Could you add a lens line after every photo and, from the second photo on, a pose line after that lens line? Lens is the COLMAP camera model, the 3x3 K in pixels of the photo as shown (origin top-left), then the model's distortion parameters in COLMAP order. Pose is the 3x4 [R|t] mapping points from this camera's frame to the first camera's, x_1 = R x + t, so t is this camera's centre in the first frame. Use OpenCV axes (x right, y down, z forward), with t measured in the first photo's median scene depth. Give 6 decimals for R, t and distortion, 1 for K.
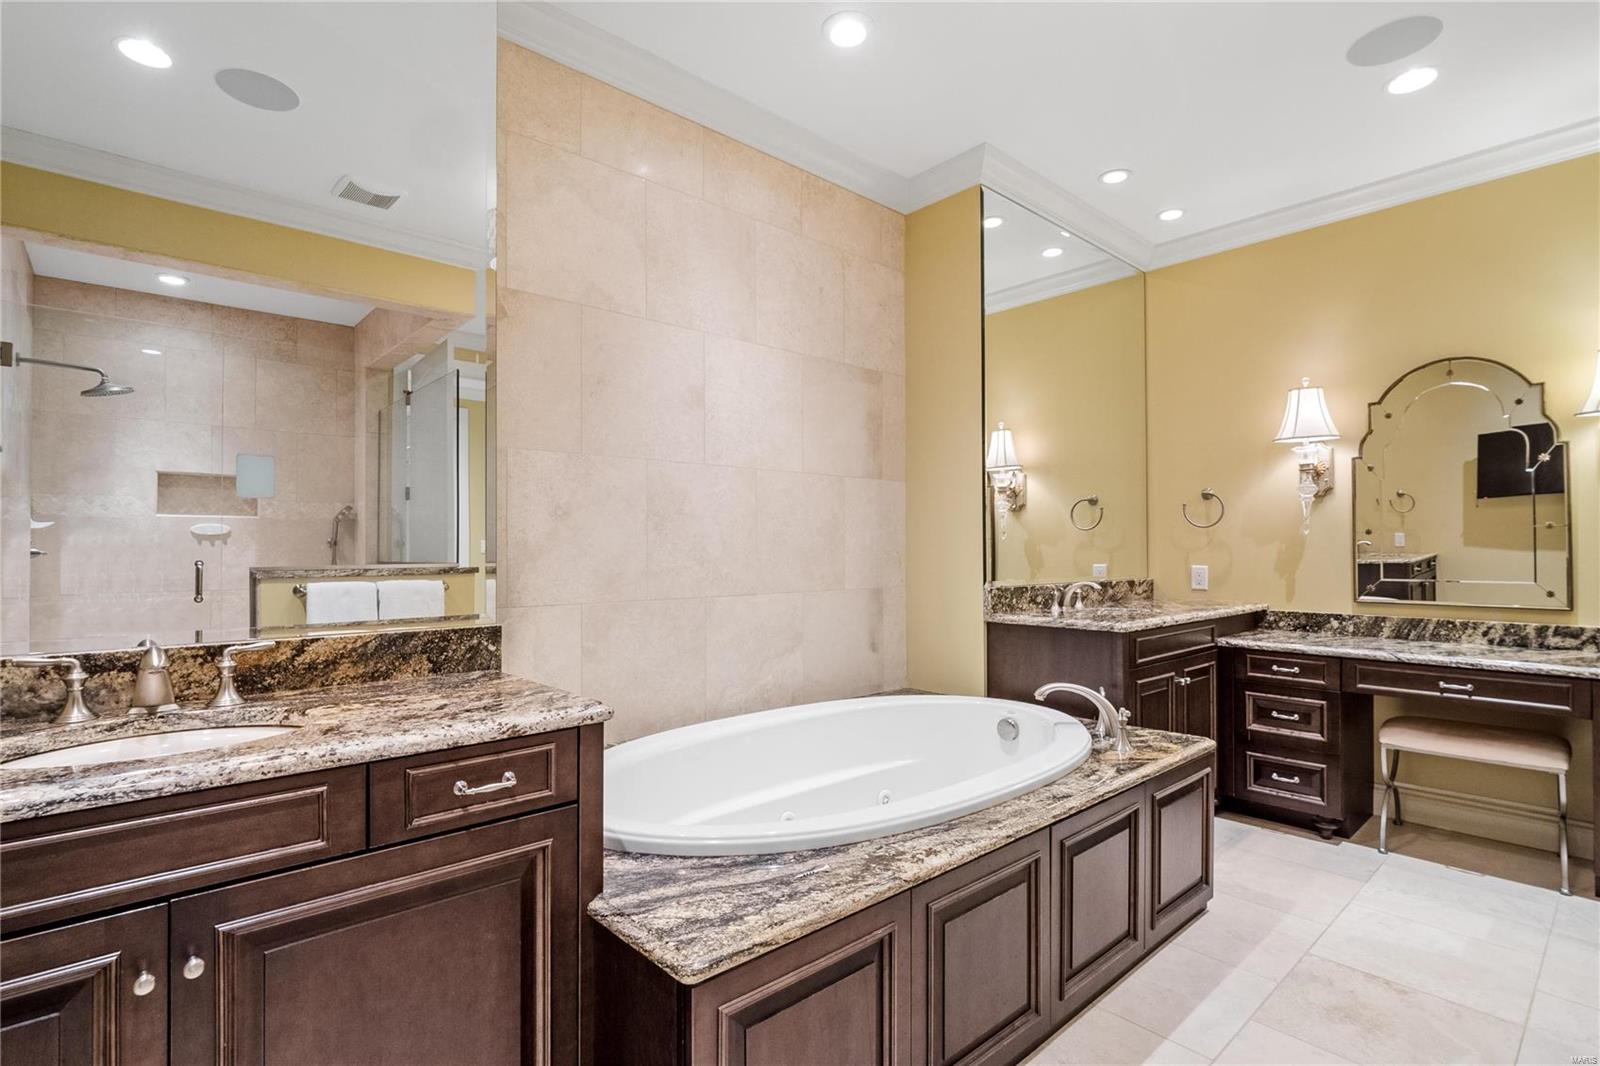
lens RADIAL K [[765.6, 0, 790.8], [0, 765.6, 544.1], [0, 0, 1]] dist [-0.014218, -0.001906]
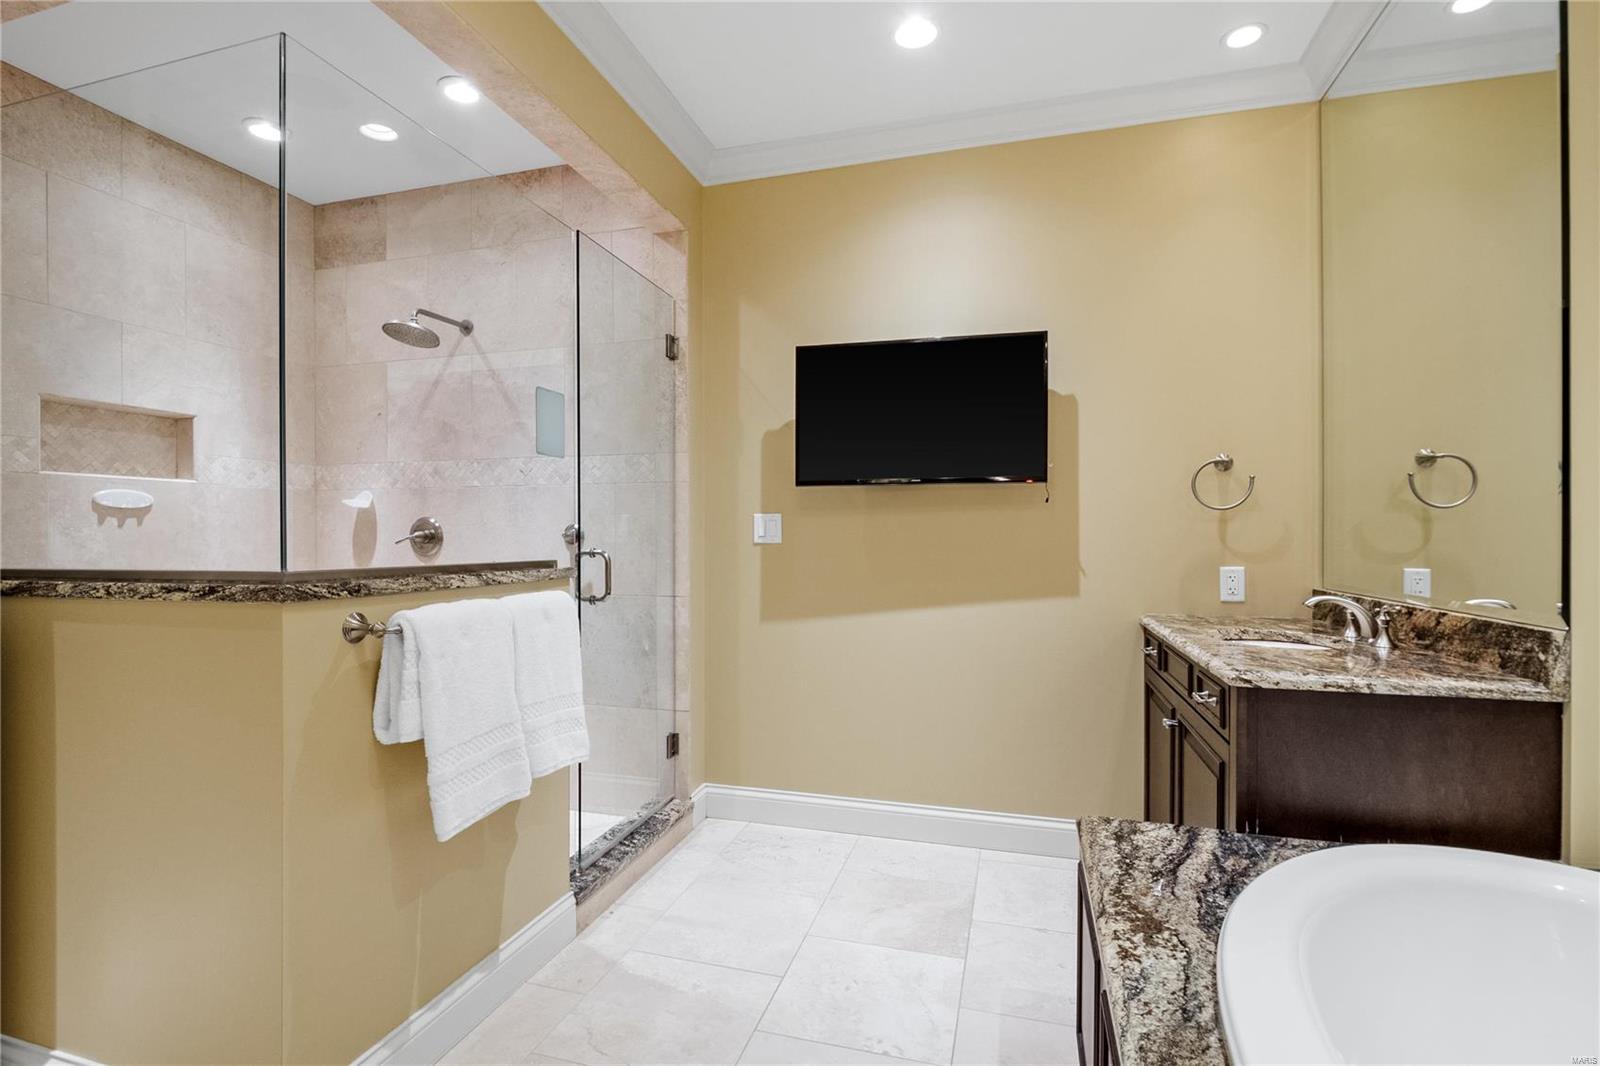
lens RADIAL K [[765.6, 0, 794.9], [0, 765.6, 535.8], [0, 0, 1]] dist [-0.014218, -0.001906]
pose [[-0.841342, 0.002802, -0.540496, 0.918013], [0.003468, 0.999994, -0.000213, 0.003244], [0.540492, -0.002054, -0.841347, 1.569639]]
